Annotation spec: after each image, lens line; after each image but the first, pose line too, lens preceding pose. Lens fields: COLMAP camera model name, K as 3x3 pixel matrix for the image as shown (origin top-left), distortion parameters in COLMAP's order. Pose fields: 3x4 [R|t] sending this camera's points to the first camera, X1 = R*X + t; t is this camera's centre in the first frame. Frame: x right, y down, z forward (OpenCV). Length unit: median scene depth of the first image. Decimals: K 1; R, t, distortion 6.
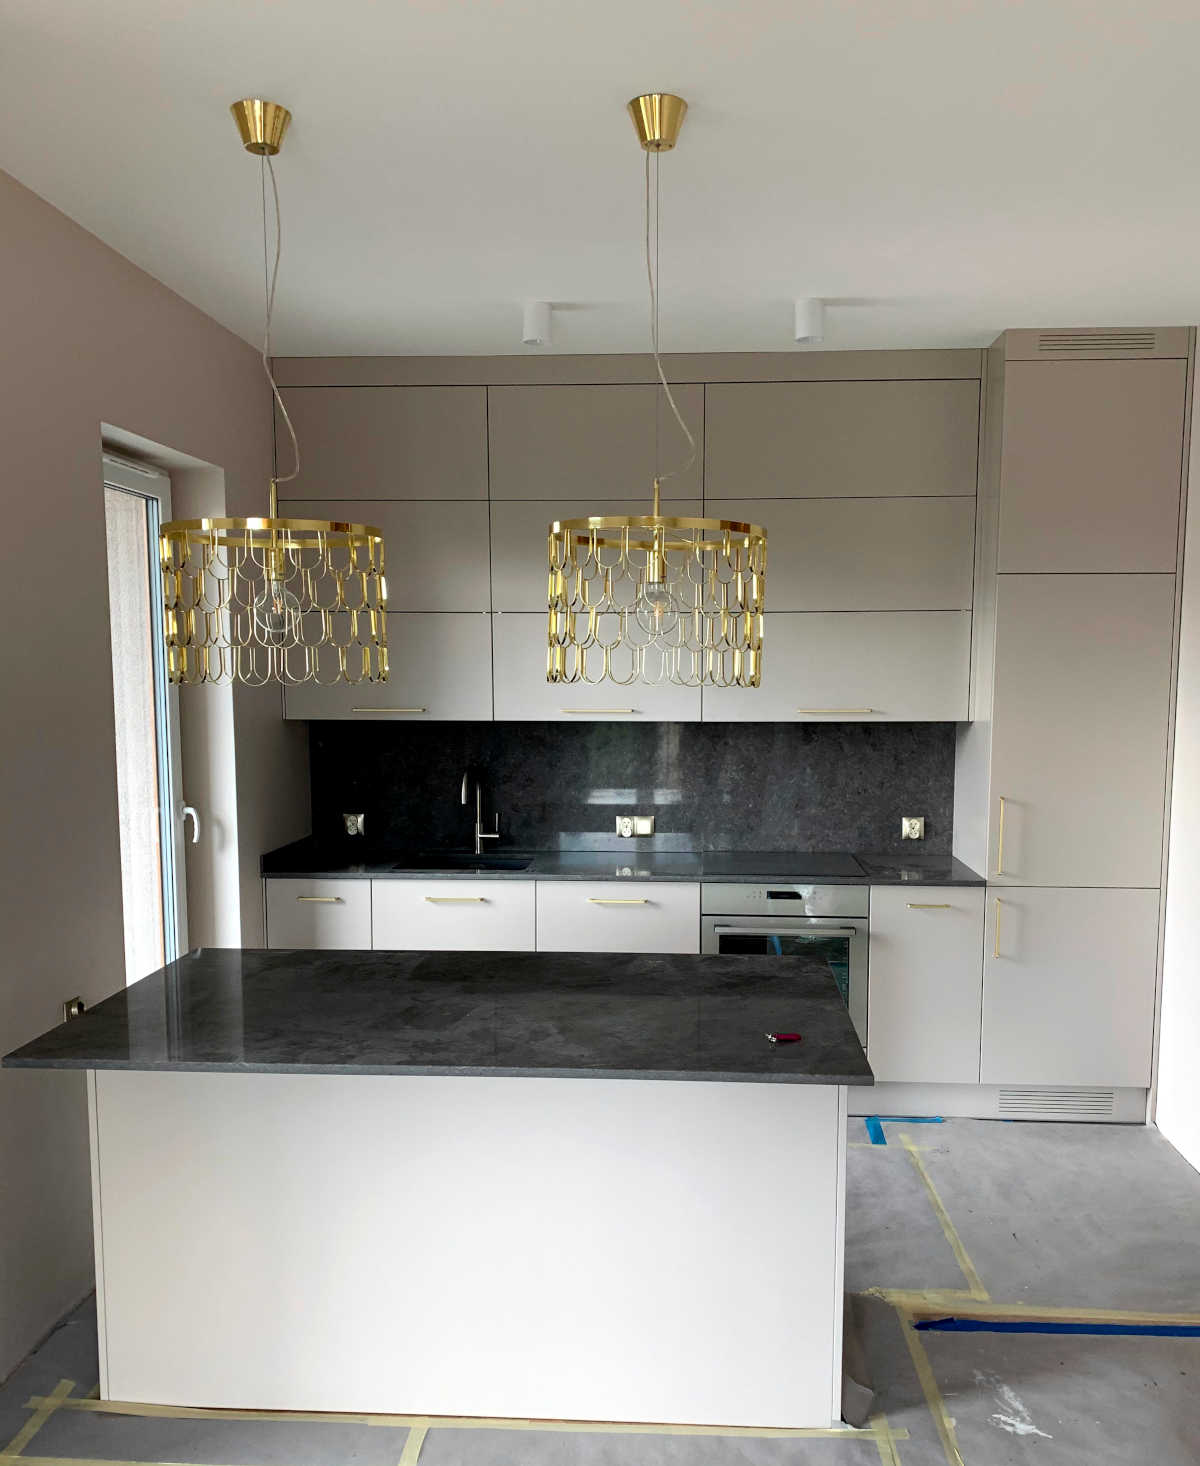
lens RADIAL K [[1283.1, 0, 600.0], [0, 1283.1, 733.0], [0, 0, 1]] dist [0.012874, 0.008741]
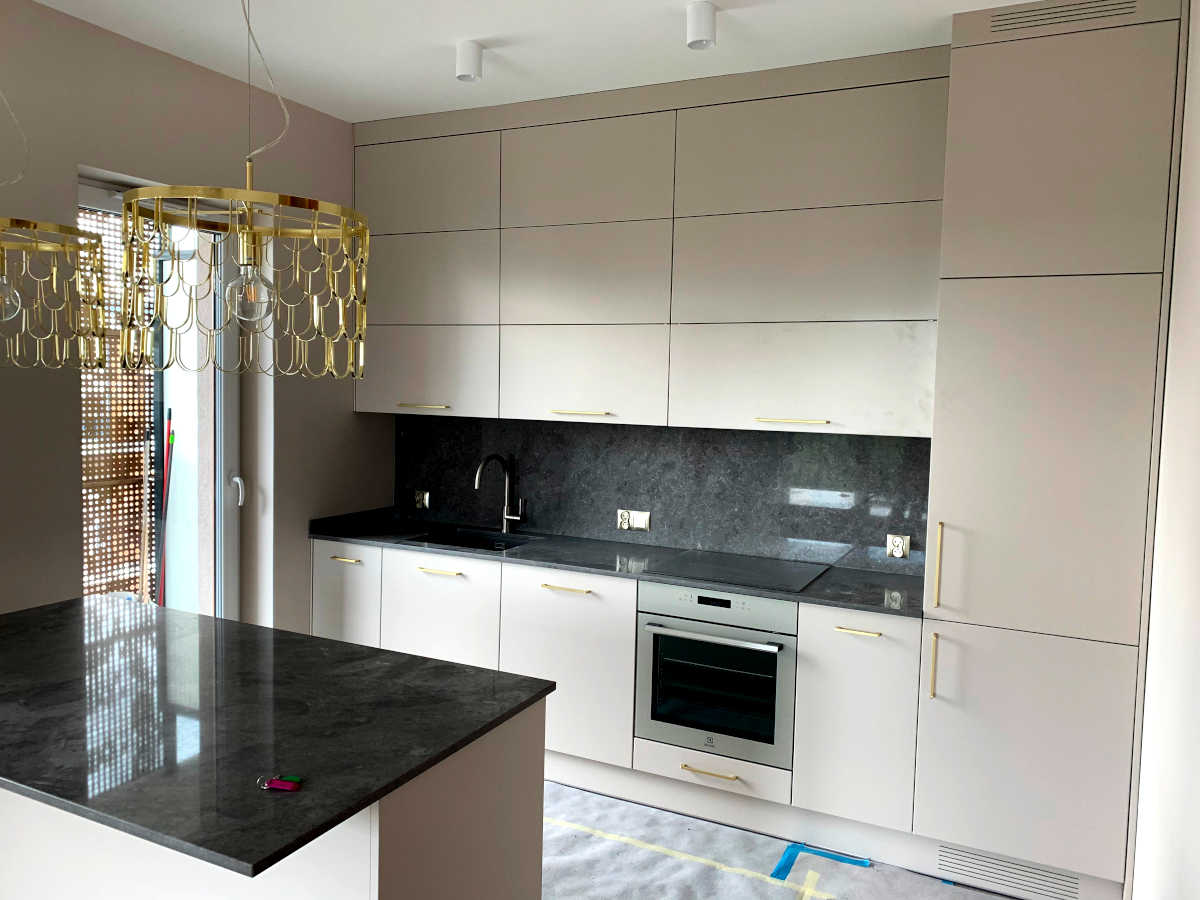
lens RADIAL K [[915.6, 0, 597.2], [0, 915.6, 417.1], [0, 0, 1]] dist [0.028677, -0.037960]
pose [[0.916032, 0.036776, -0.399417, 0.330752], [-0.043124, 0.999046, -0.006915, -0.008839], [0.398781, 0.023559, 0.916743, 0.293330]]
